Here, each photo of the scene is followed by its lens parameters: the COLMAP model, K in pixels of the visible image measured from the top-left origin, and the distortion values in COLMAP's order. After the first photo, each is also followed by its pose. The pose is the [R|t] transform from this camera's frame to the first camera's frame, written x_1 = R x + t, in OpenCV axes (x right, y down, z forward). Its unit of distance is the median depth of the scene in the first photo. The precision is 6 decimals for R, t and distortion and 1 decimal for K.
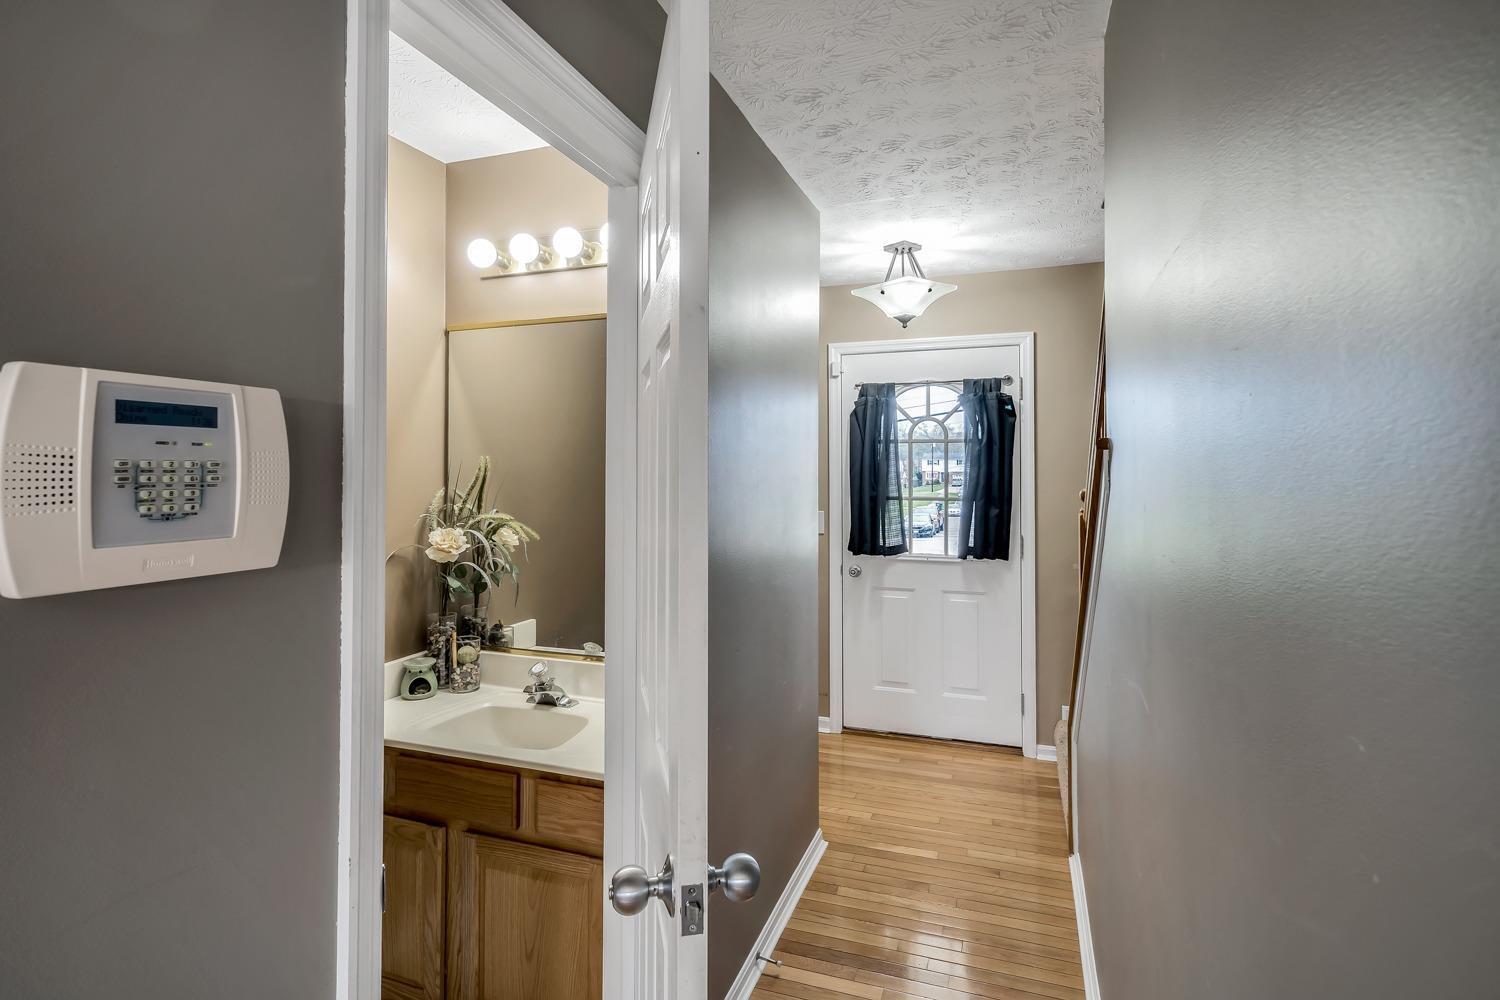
lens RADIAL K [[736.9, 0, 758.7], [0, 736.9, 460.3], [0, 0, 1]] dist [-0.000836, -0.000351]
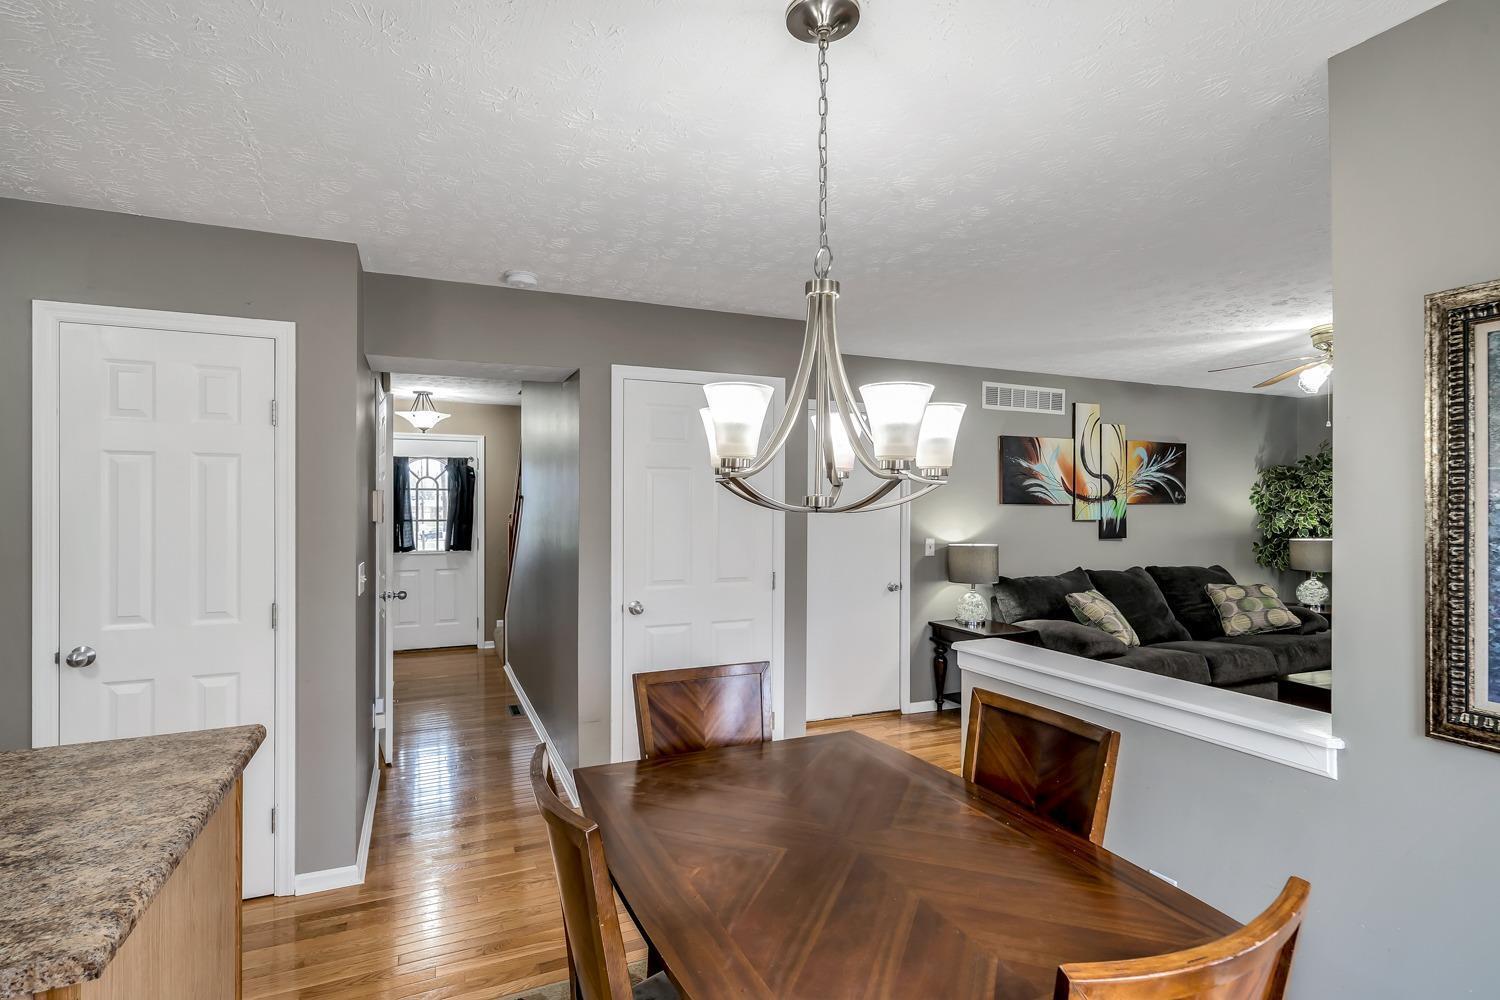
lens RADIAL K [[736.9, 0, 750.0], [0, 736.9, 502.2], [0, 0, 1]] dist [-0.000836, -0.000351]
pose [[0.727287, 0.003729, 0.686323, -0.466343], [-0.011085, 0.999919, 0.006313, -0.014991], [-0.686244, -0.012199, 0.727269, -0.934454]]
